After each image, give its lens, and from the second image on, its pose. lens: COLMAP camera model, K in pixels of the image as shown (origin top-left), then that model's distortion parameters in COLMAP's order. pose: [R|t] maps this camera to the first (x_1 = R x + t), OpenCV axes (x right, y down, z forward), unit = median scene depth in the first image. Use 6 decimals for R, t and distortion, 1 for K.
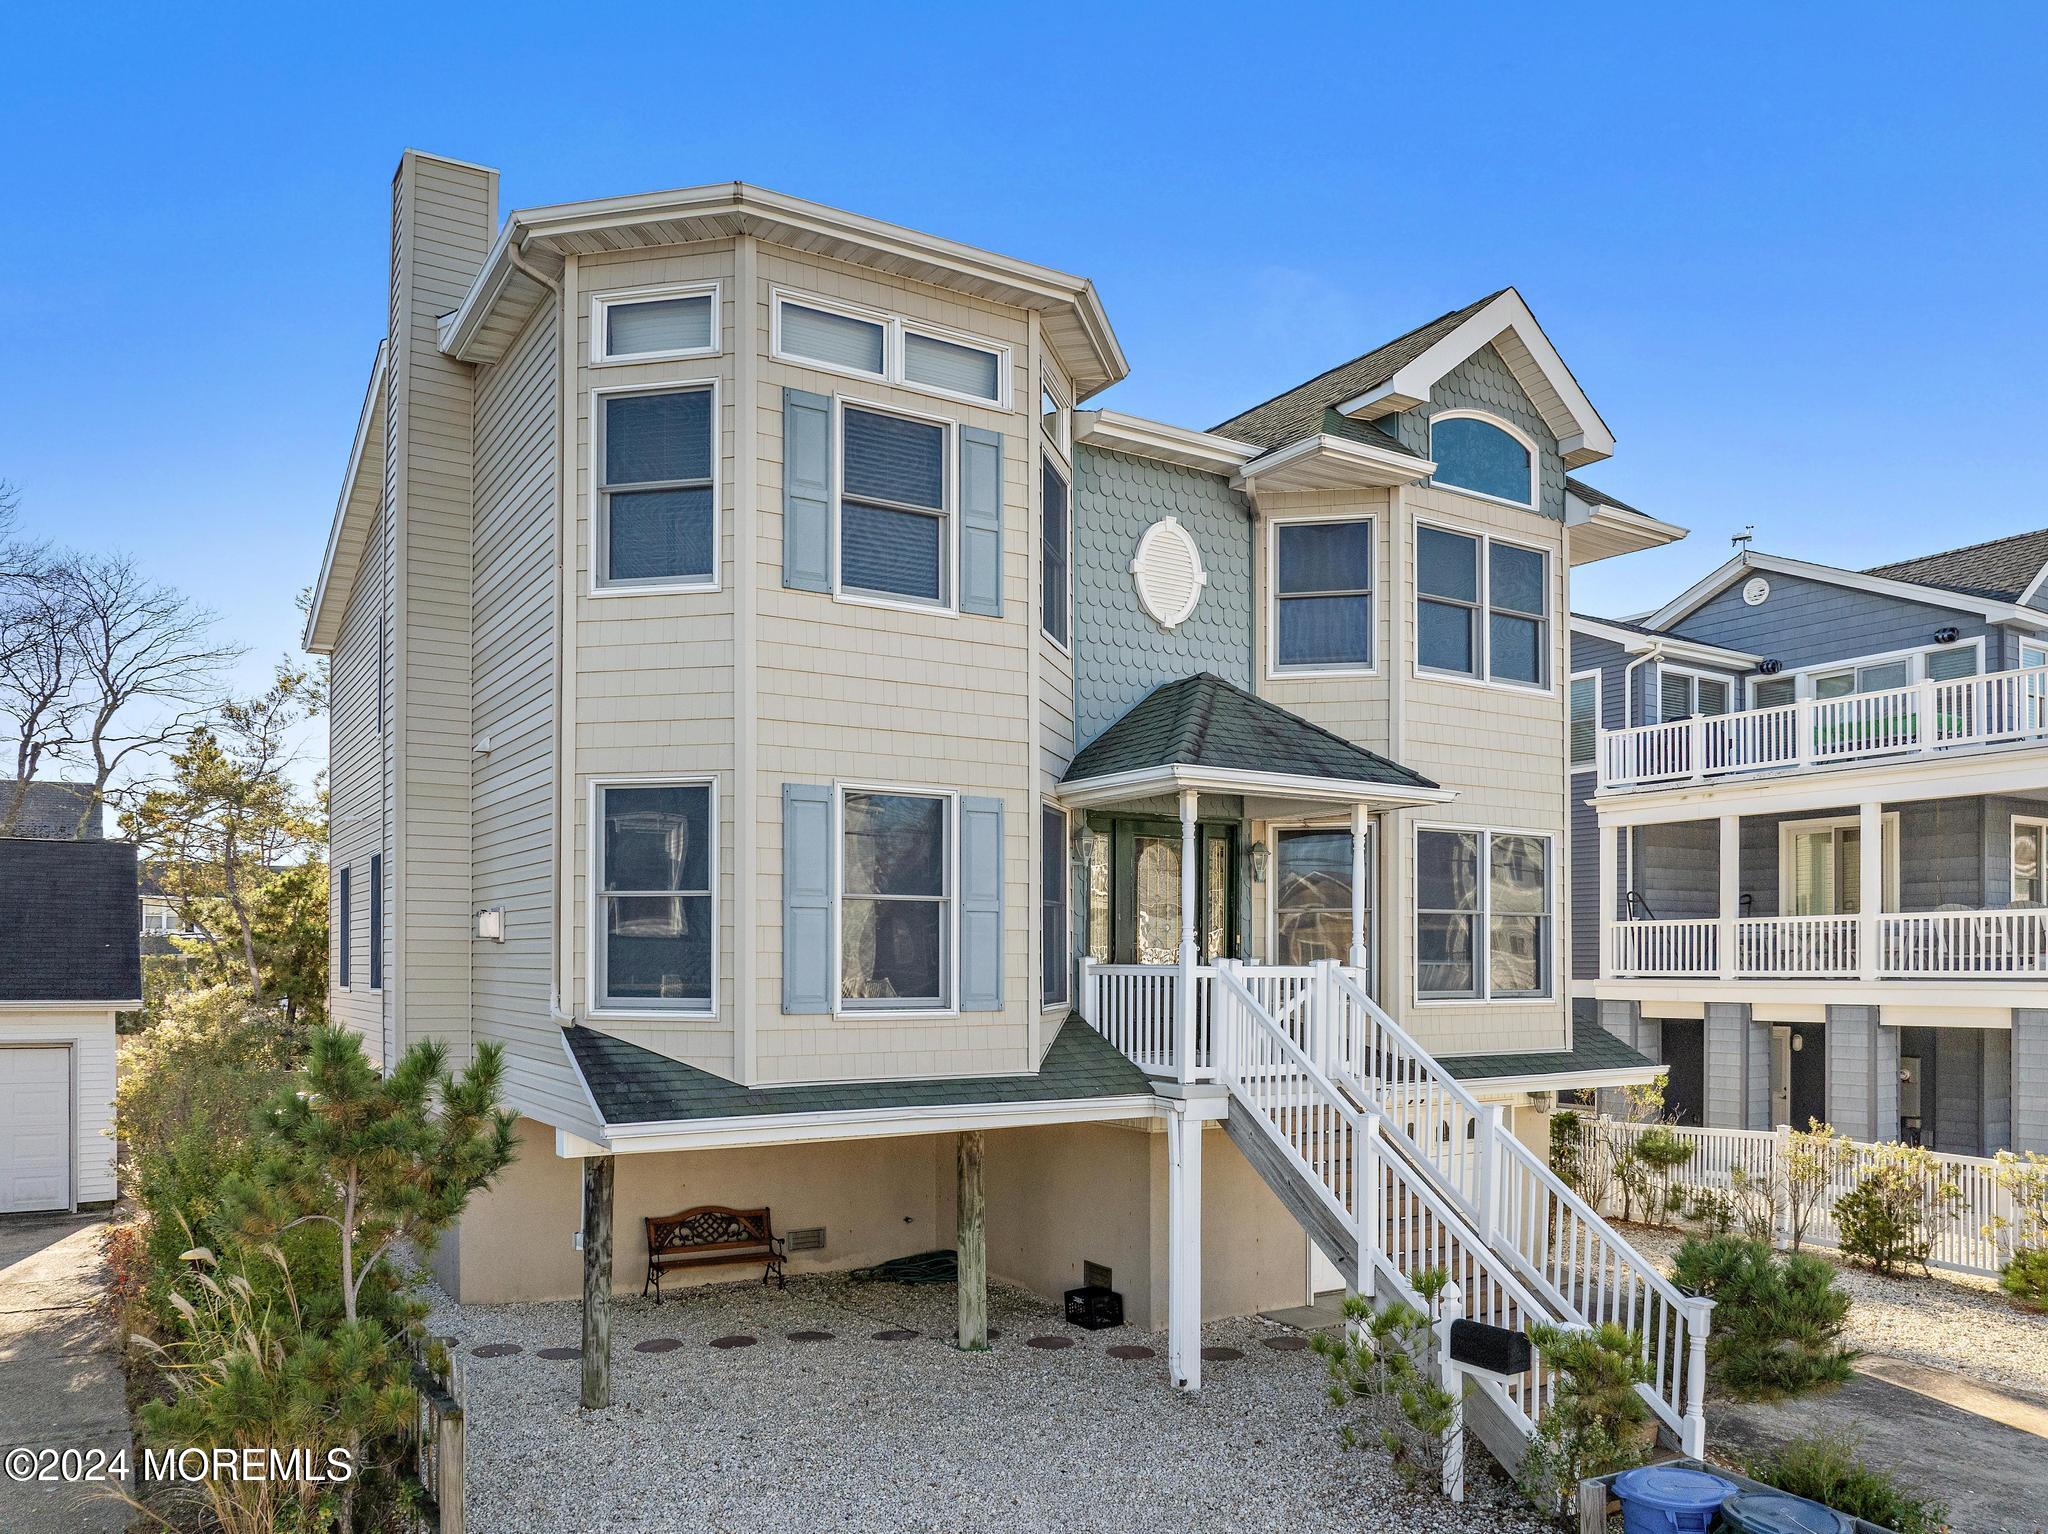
lens RADIAL K [[1522.1, 0, 1016.7], [0, 1522.1, 952.2], [0, 0, 1]] dist [-0.007910, -0.002063]
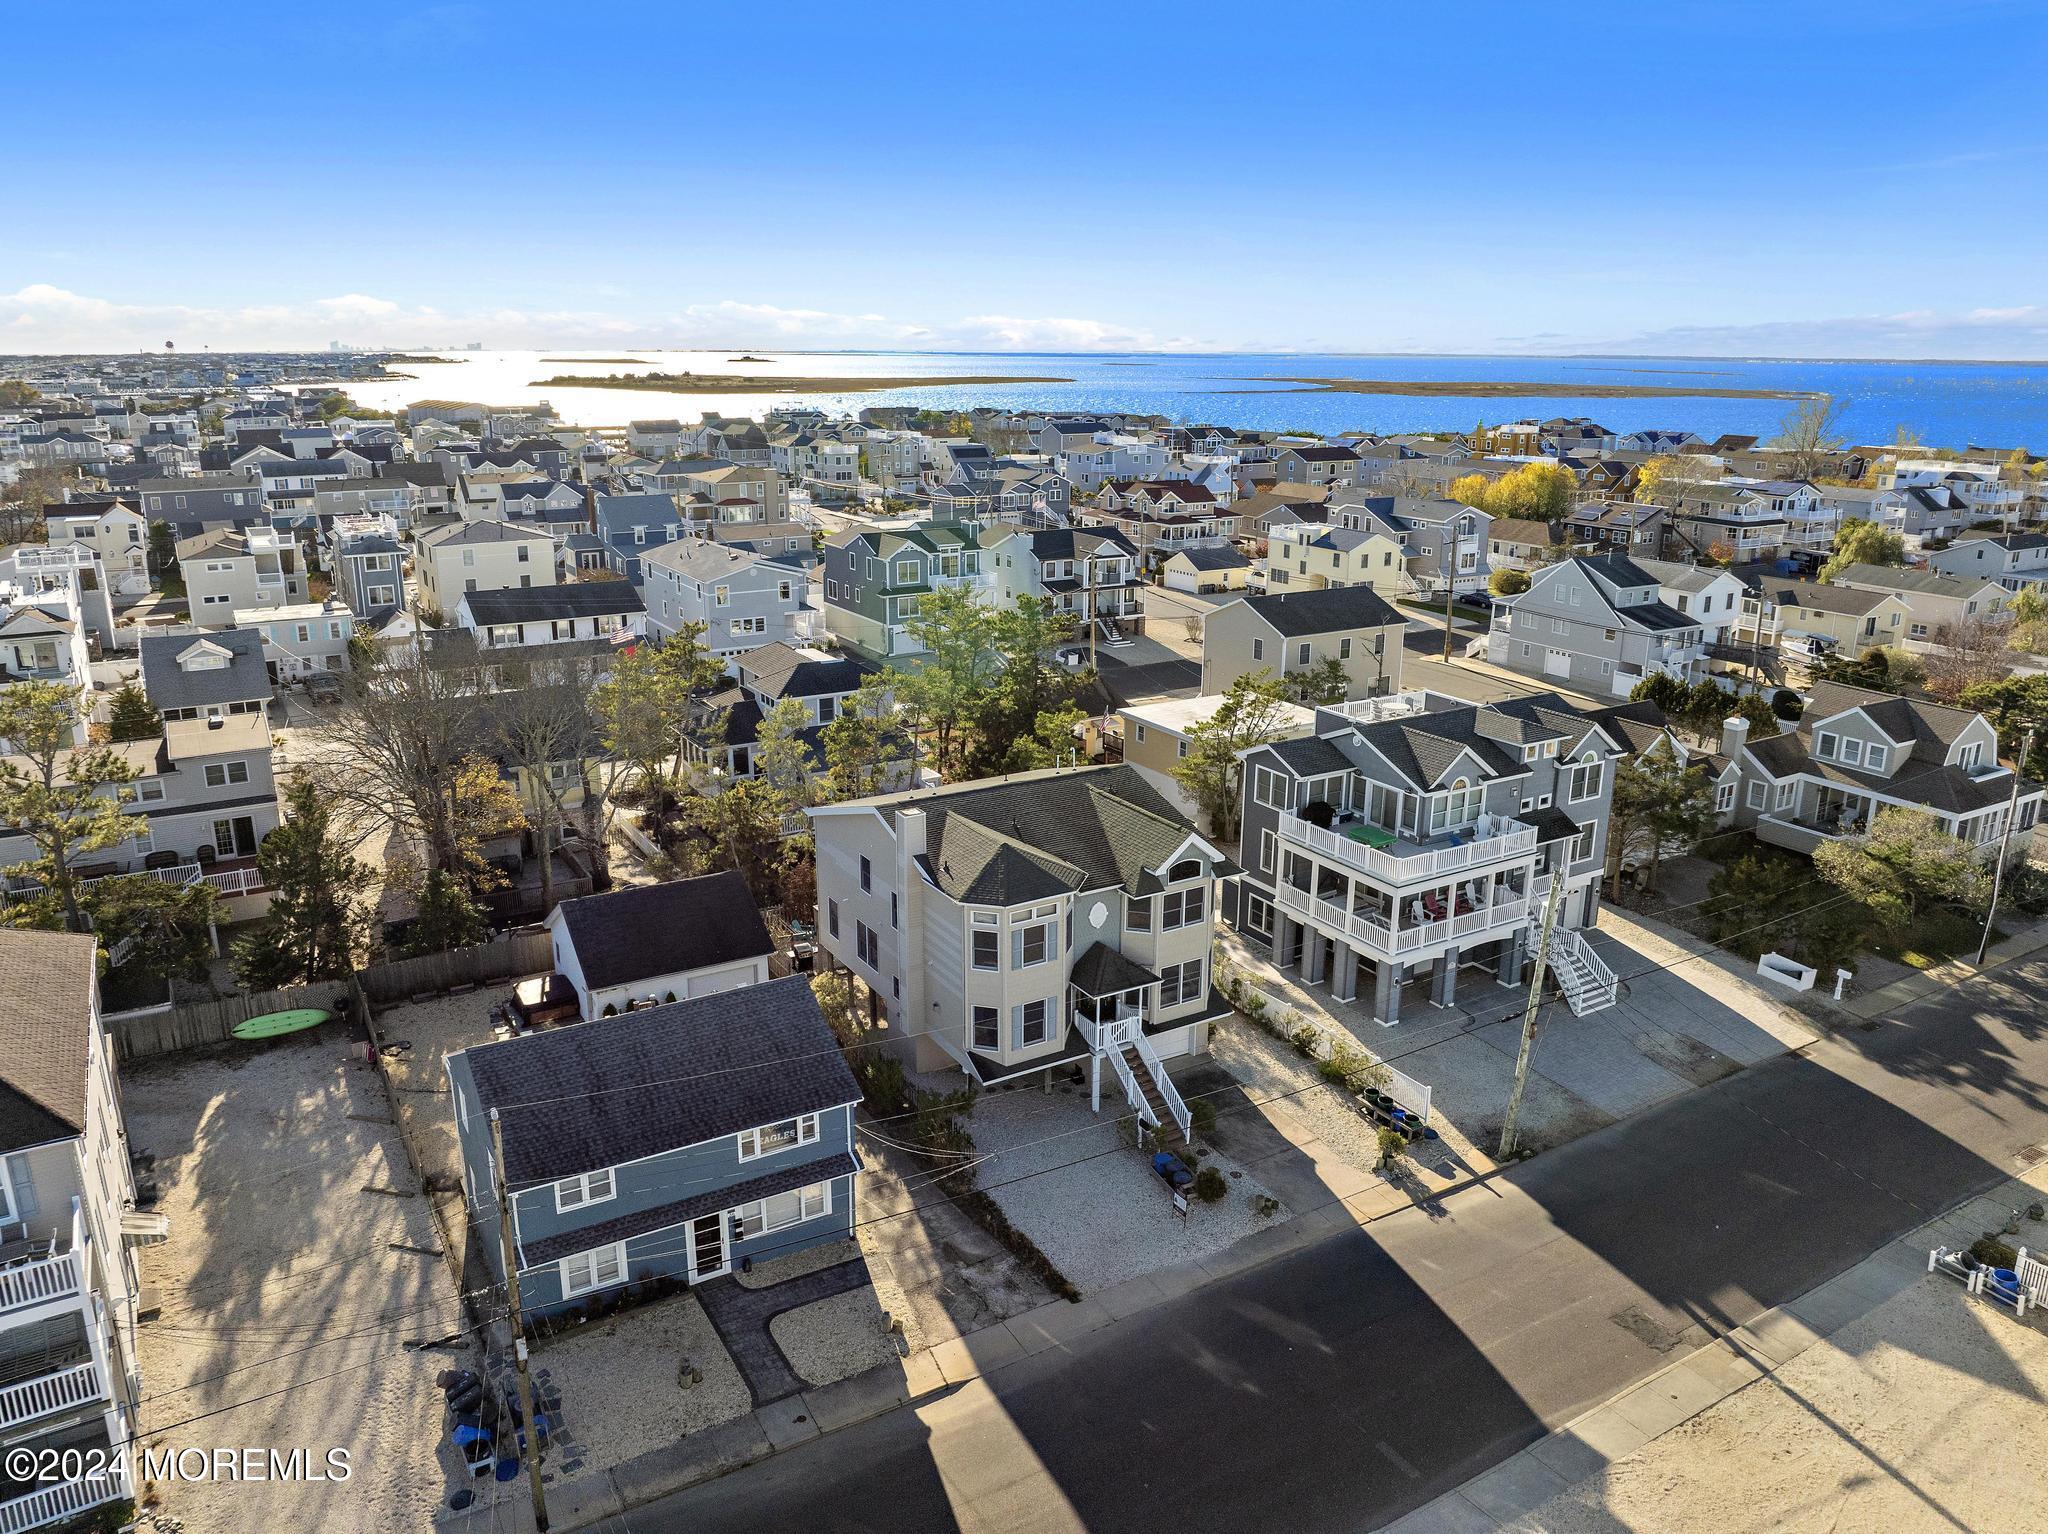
lens RADIAL K [[1442.7, 0, 1027.9], [0, 1442.7, 755.6], [0, 0, 1]] dist [-0.034065, -0.005672]
pose [[0.999900, 0.009631, -0.010367, -0.051854], [-0.006322, 0.959507, 0.281615, -1.785996], [0.012659, -0.281521, 0.959471, -2.615060]]
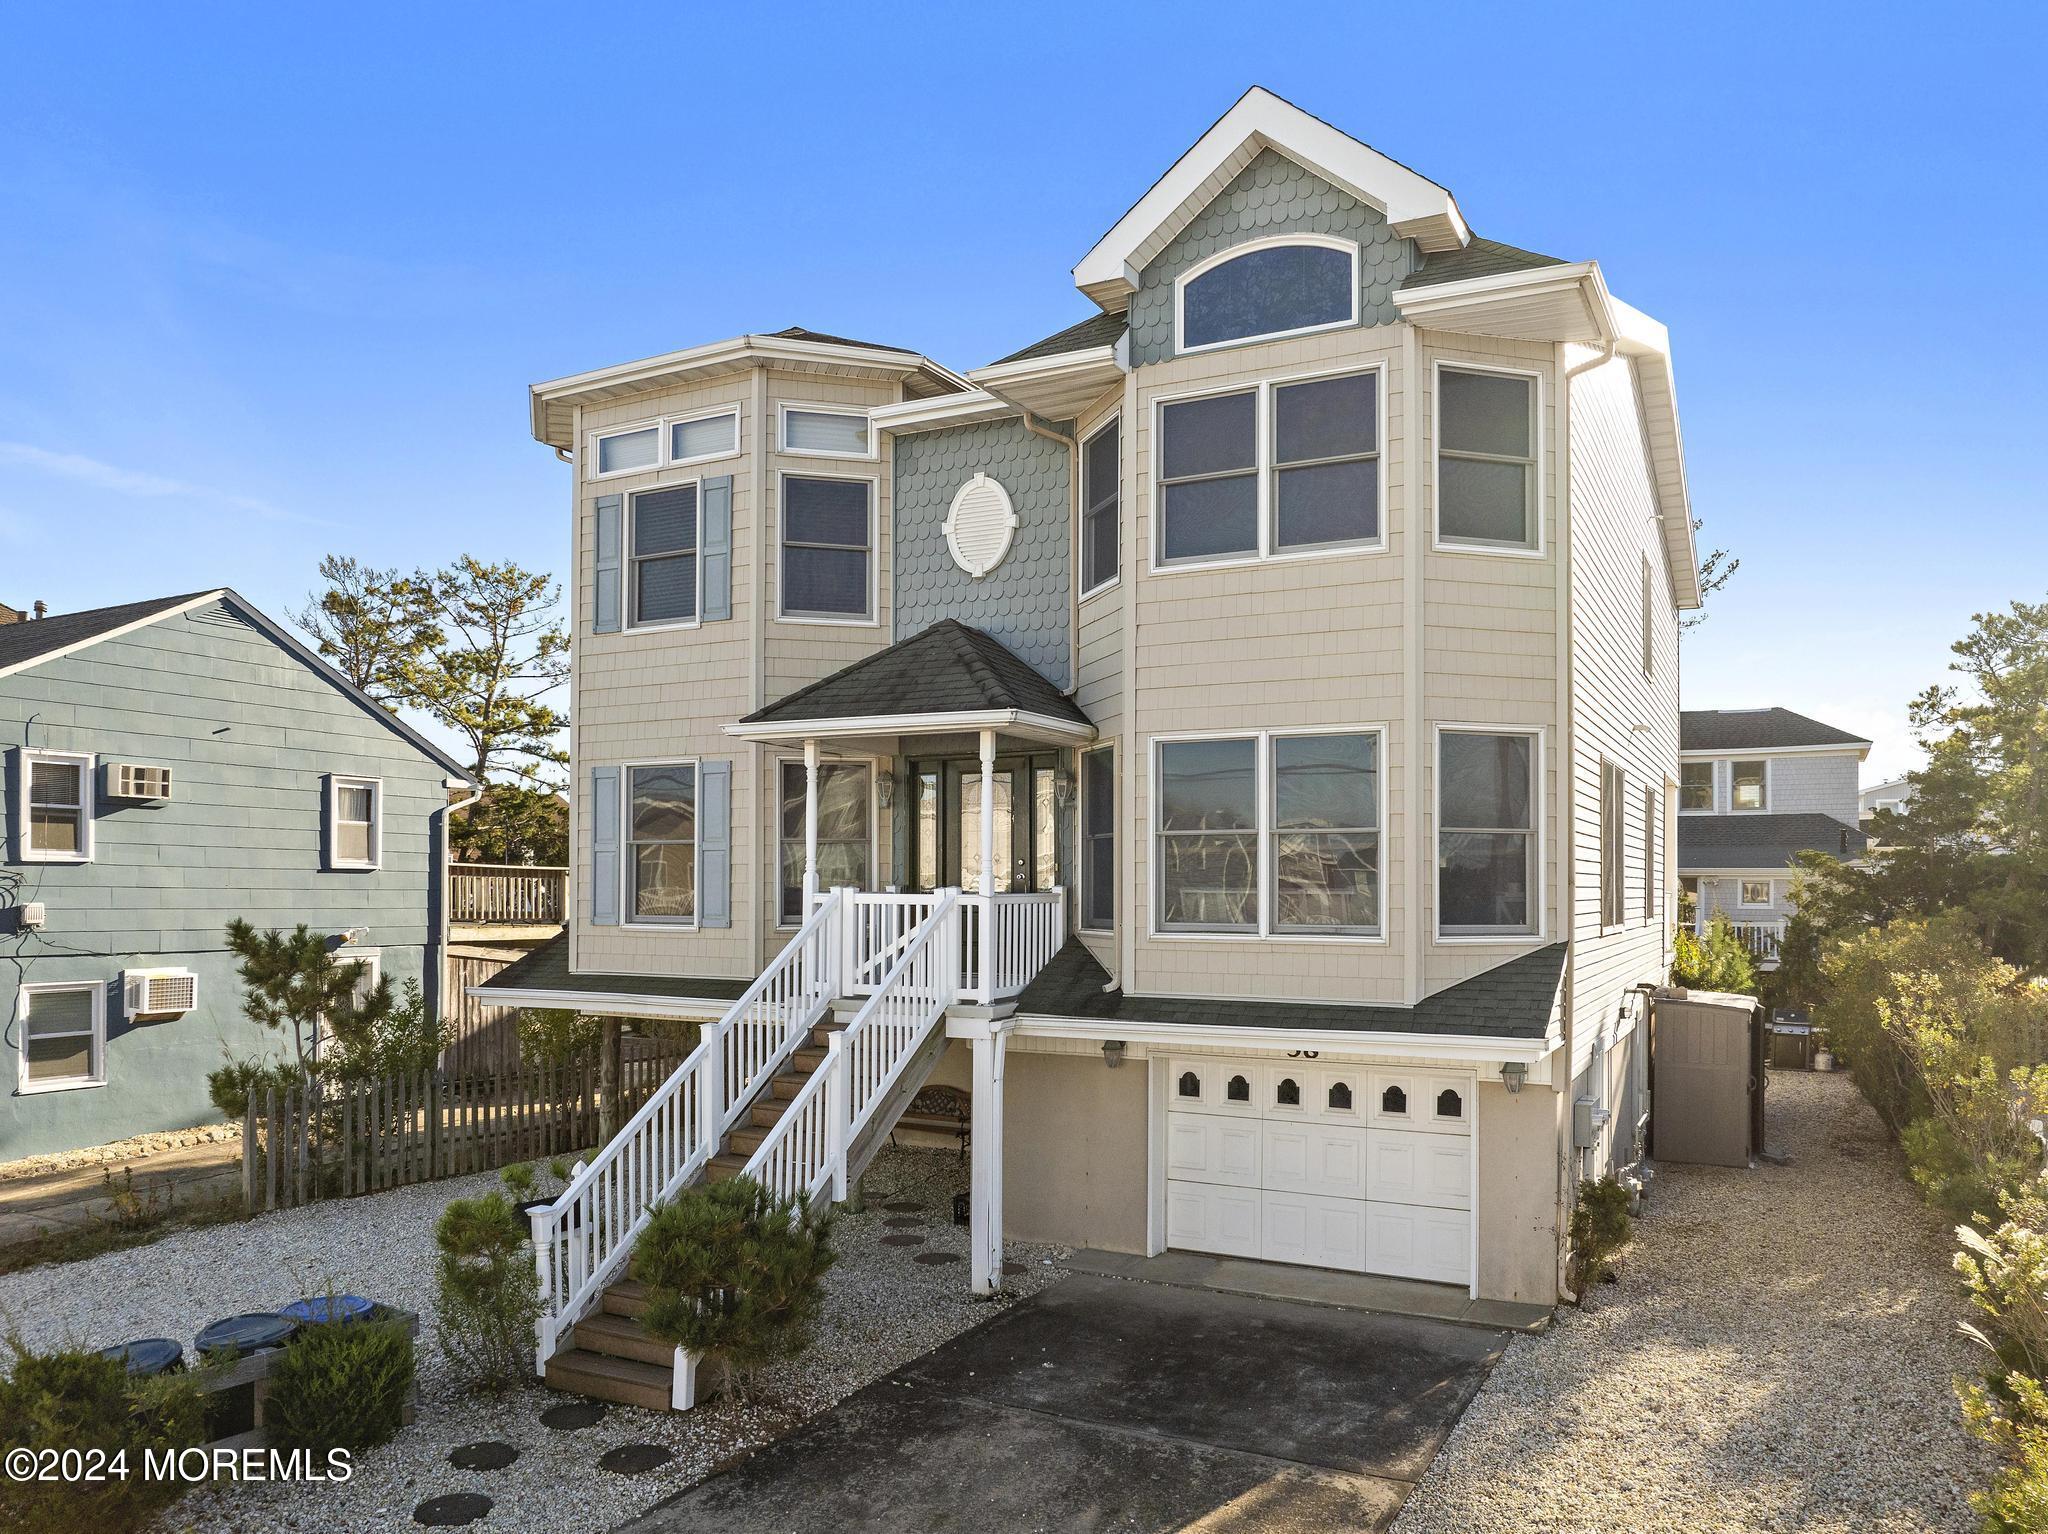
lens RADIAL K [[1478.8, 0, 1020.2], [0, 1478.8, 892.7], [0, 0, 1]] dist [-0.034307, -0.002619]
pose [[0.501611, 0.003907, -0.865084, 1.056810], [0.004500, 0.999964, 0.007126, 0.001286], [0.865082, -0.007467, 0.501576, 0.525967]]
